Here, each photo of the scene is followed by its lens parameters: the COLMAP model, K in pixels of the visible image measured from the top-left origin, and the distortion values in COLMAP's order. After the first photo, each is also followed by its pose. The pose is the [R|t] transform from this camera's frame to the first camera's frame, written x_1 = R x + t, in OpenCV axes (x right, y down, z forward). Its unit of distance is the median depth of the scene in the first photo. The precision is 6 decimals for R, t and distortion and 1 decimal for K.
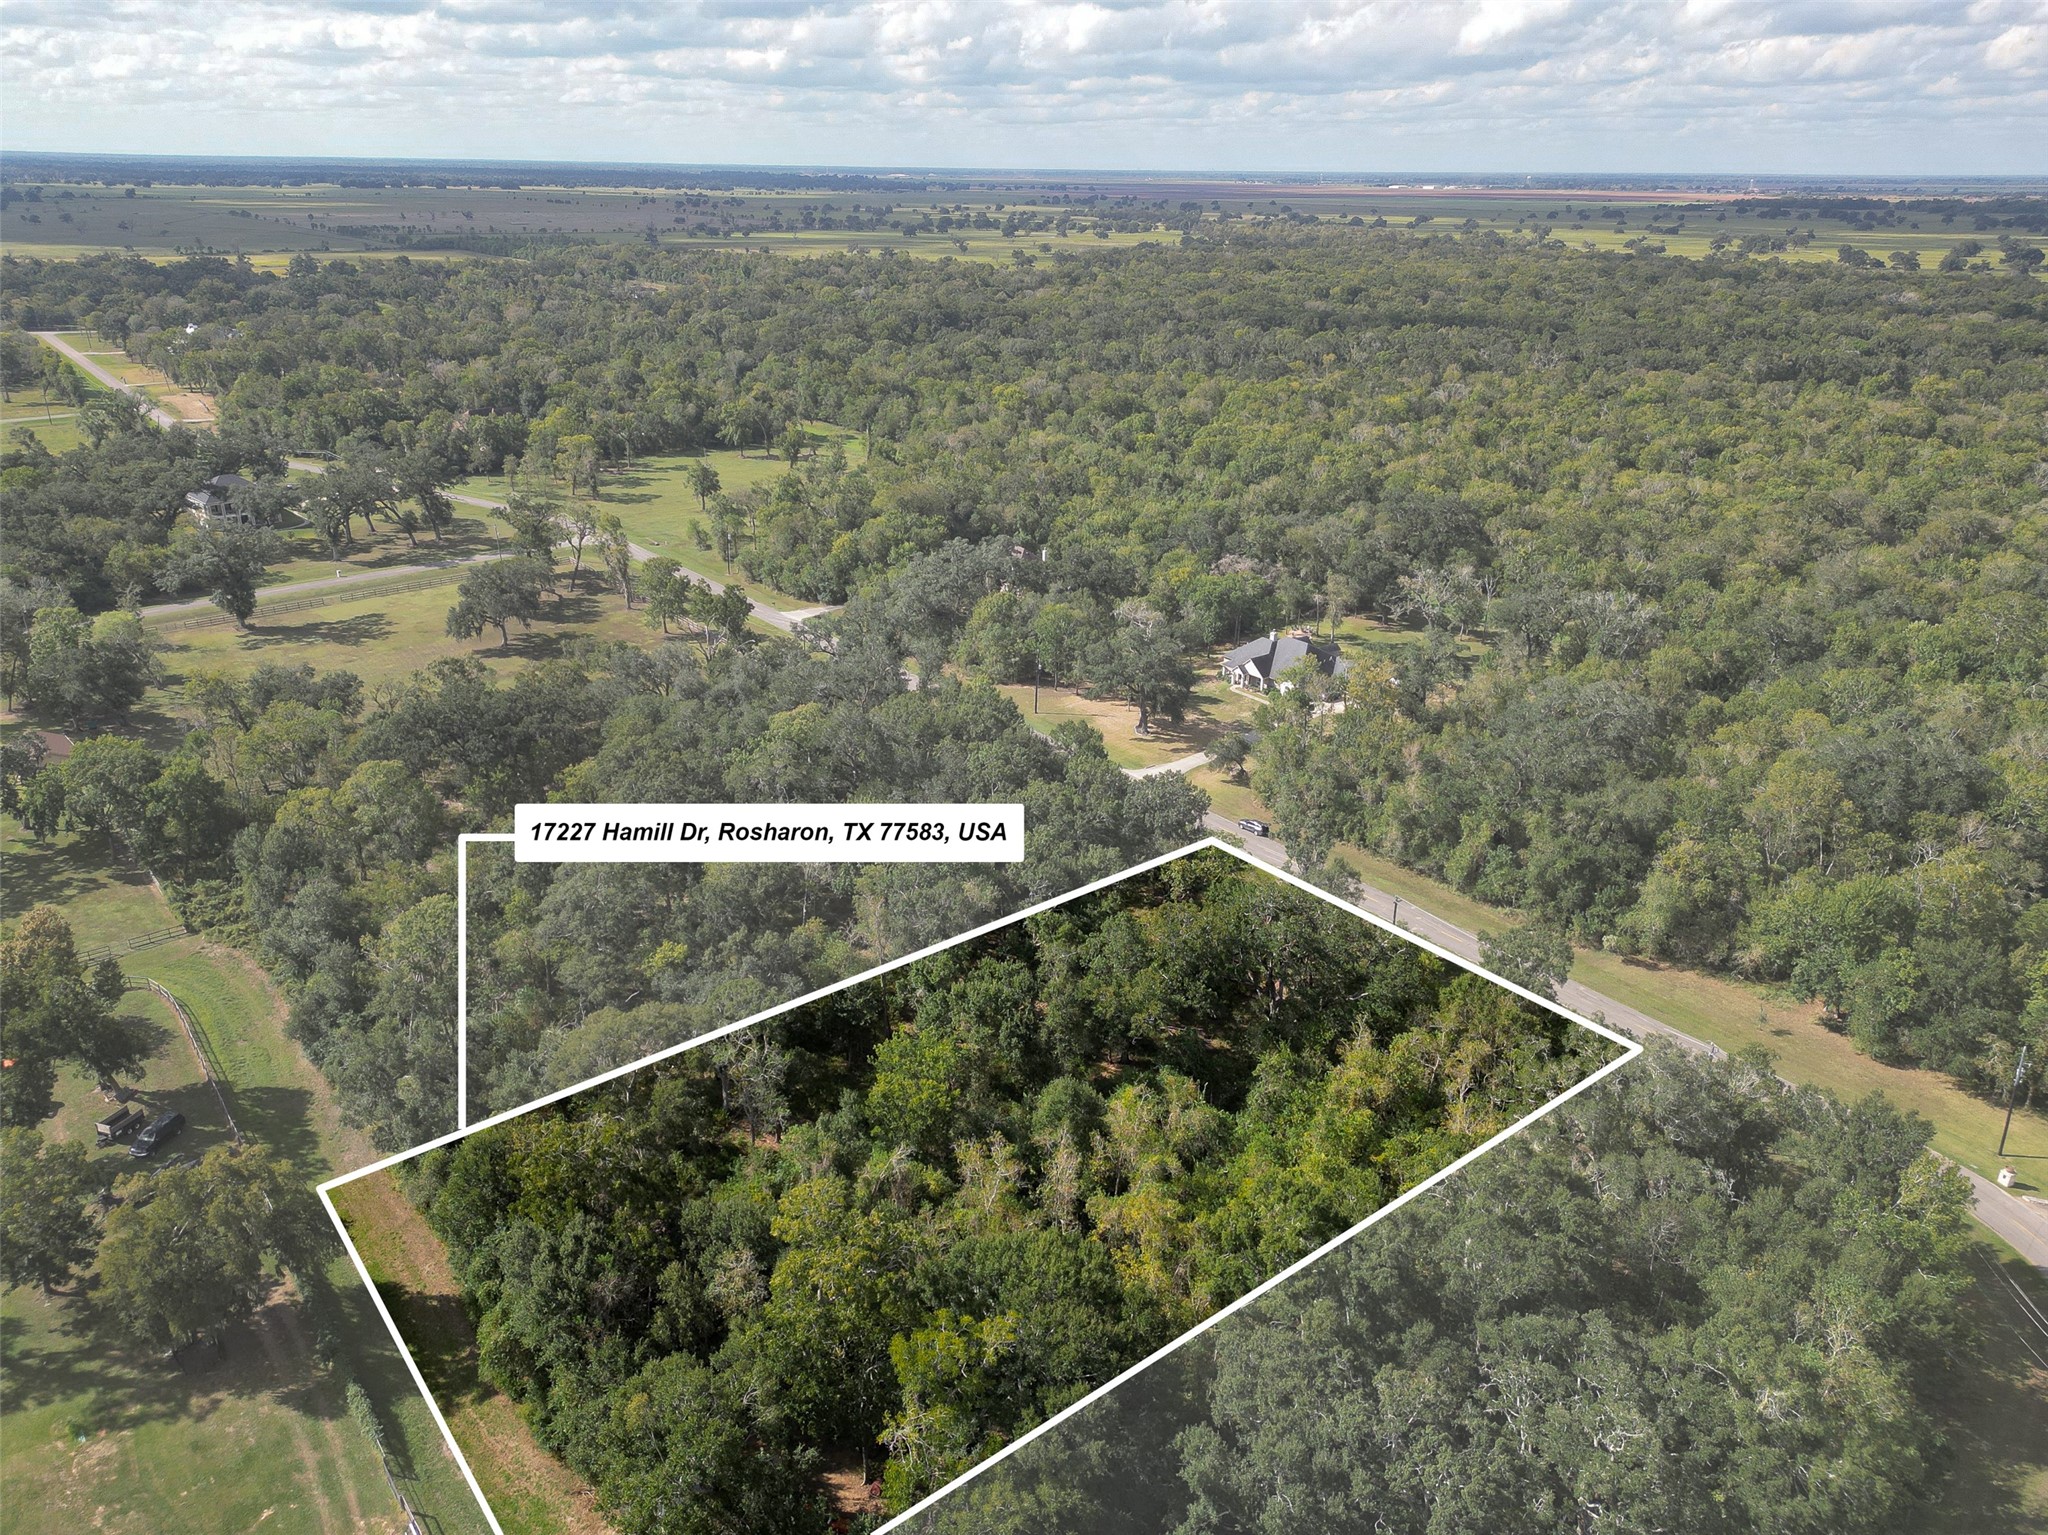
lens RADIAL K [[1429.9, 0, 1023.2], [0, 1429.9, 775.3], [0, 0, 1]] dist [0.079438, -0.079226]
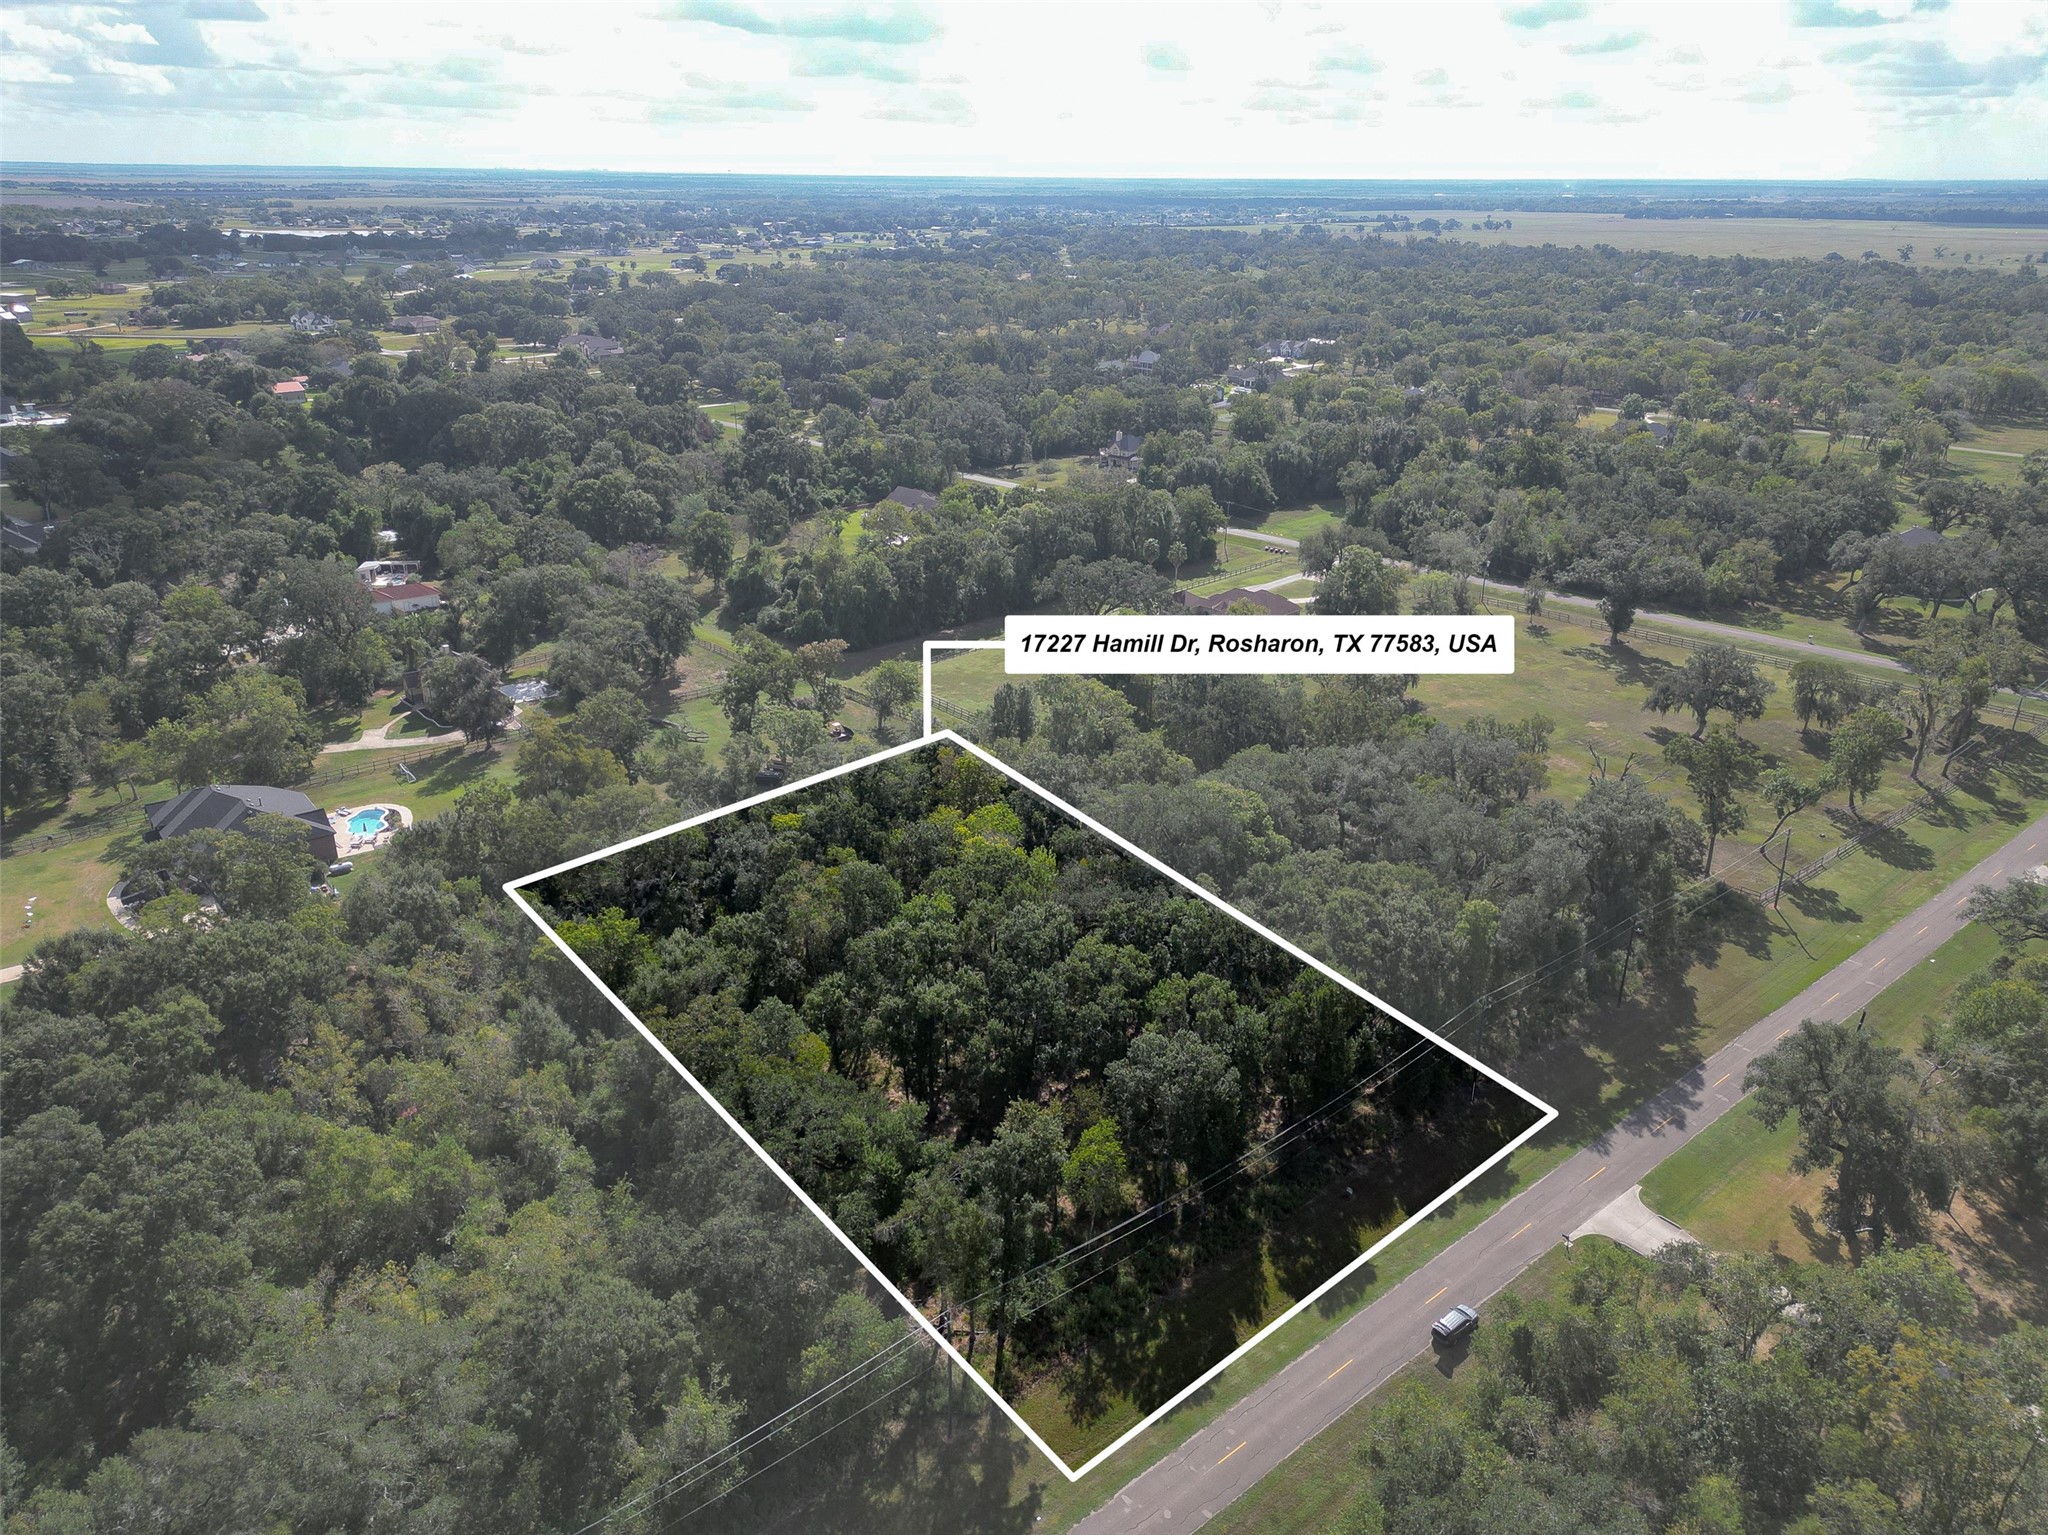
lens RADIAL K [[1429.9, 0, 1023.2], [0, 1429.9, 775.3], [0, 0, 1]] dist [0.079438, -0.079226]
pose [[0.030985, 0.375887, -0.926147, 0.433891], [-0.396444, 0.855211, 0.333834, -0.196278], [0.917536, 0.356822, 0.175517, 0.473742]]
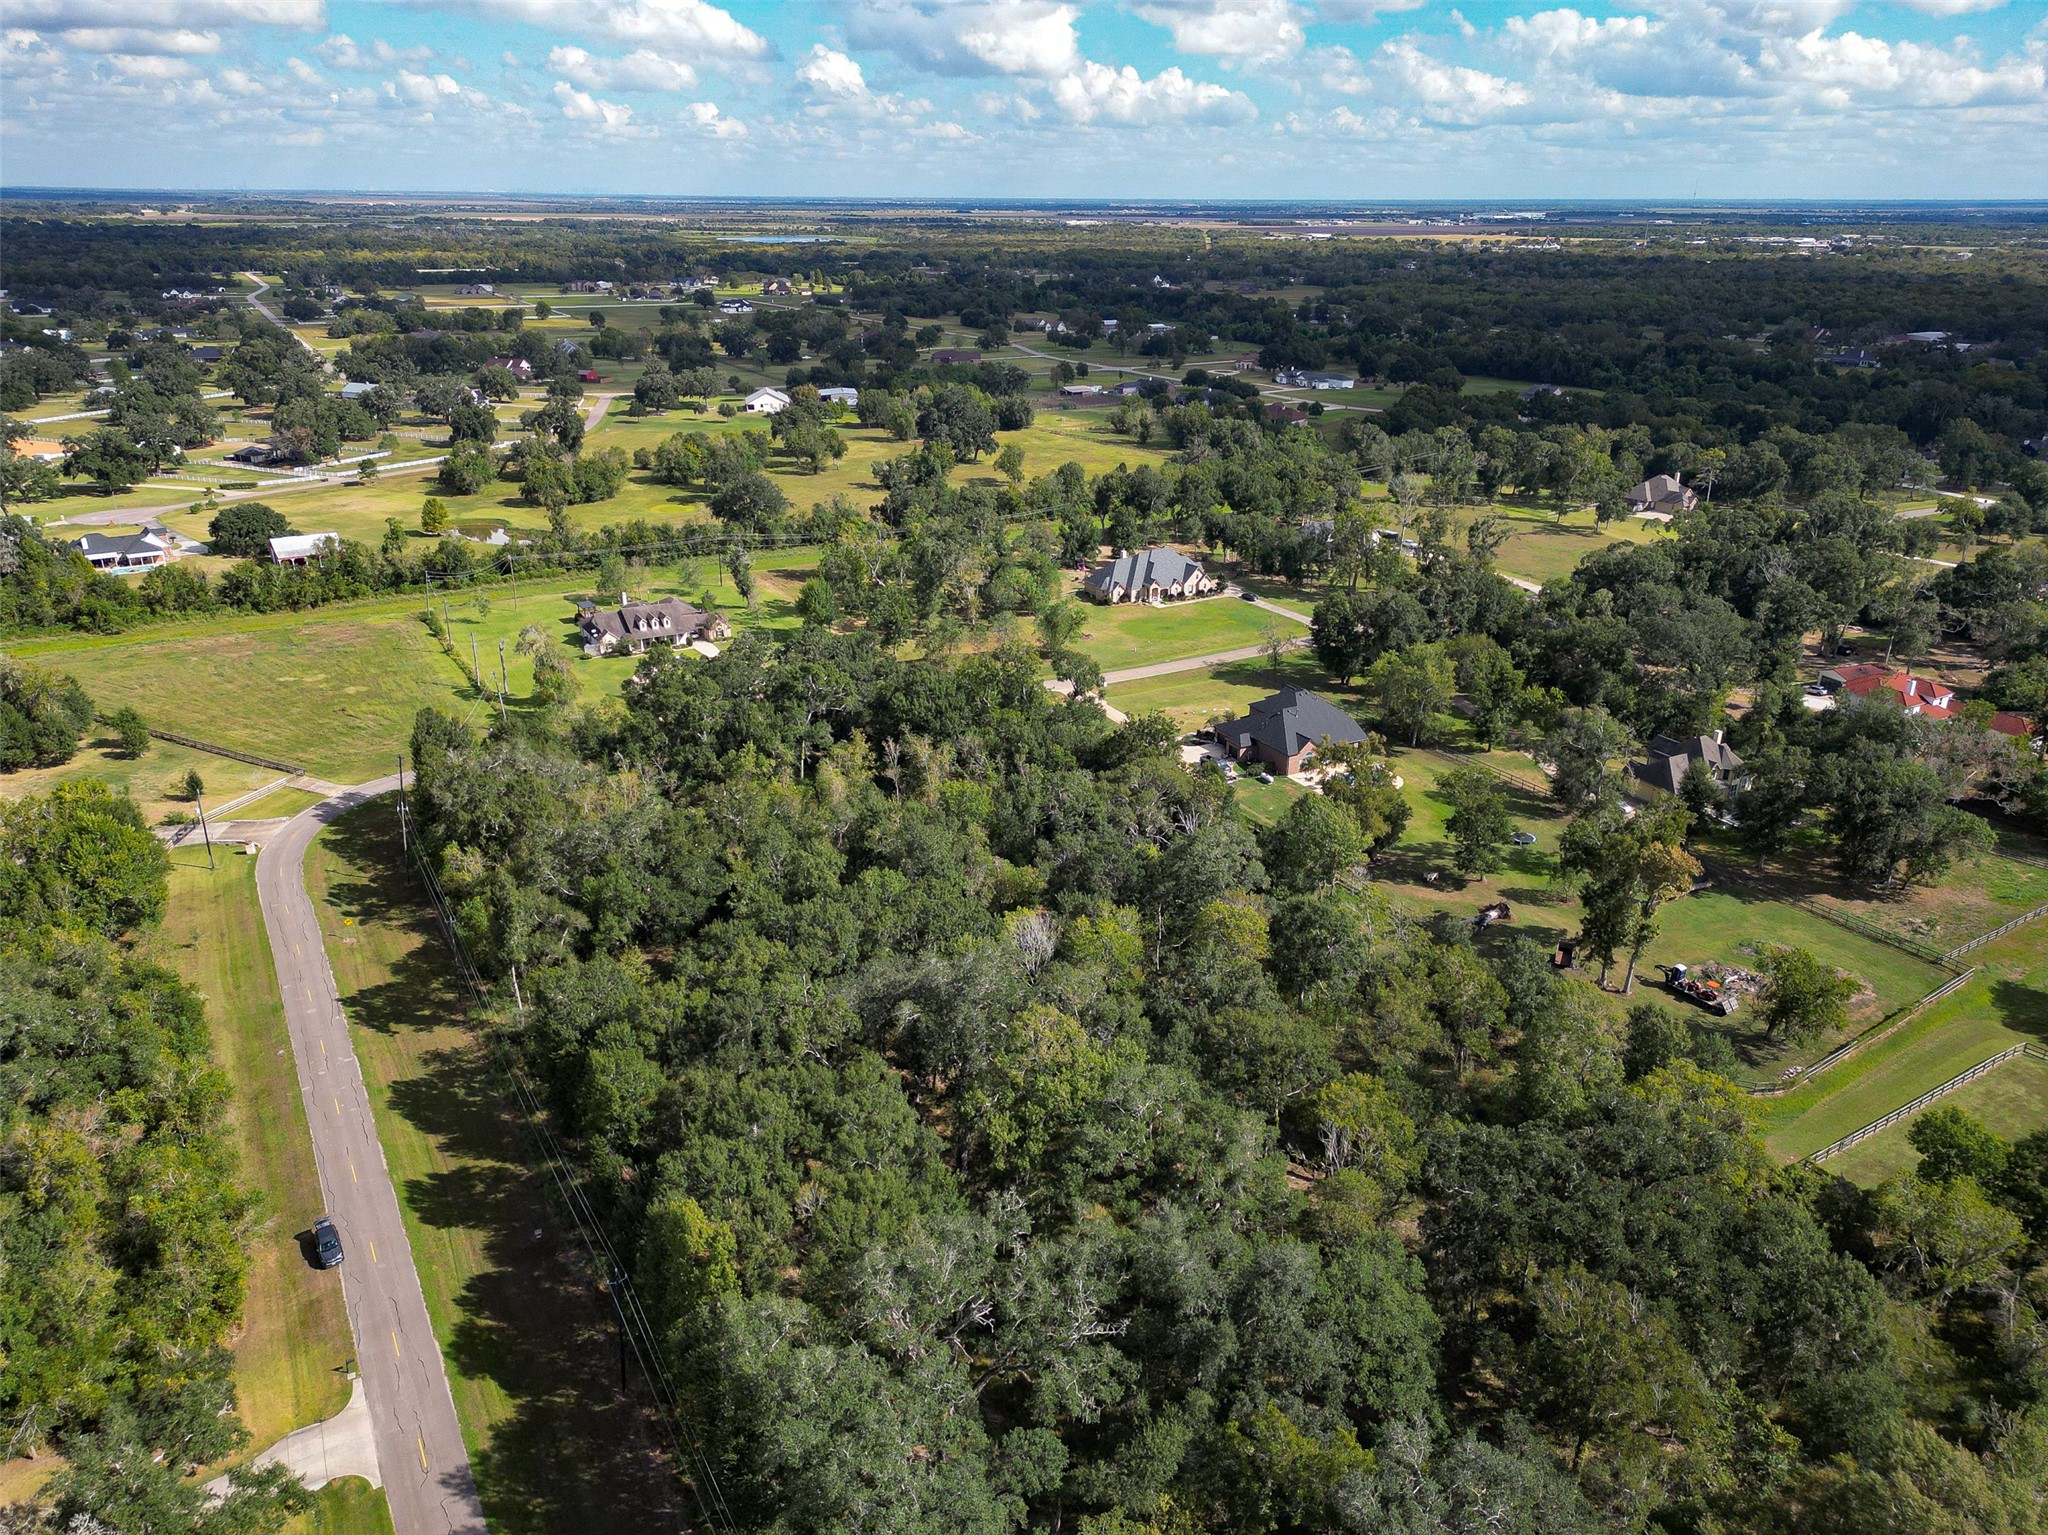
lens RADIAL K [[1429.9, 0, 1023.2], [0, 1429.9, 775.3], [0, 0, 1]] dist [0.079438, -0.079226]
pose [[-0.990617, -0.066642, 0.119315, -0.140504], [0.037081, 0.709235, 0.703996, -0.384160], [-0.131538, 0.701815, -0.700109, 0.897992]]
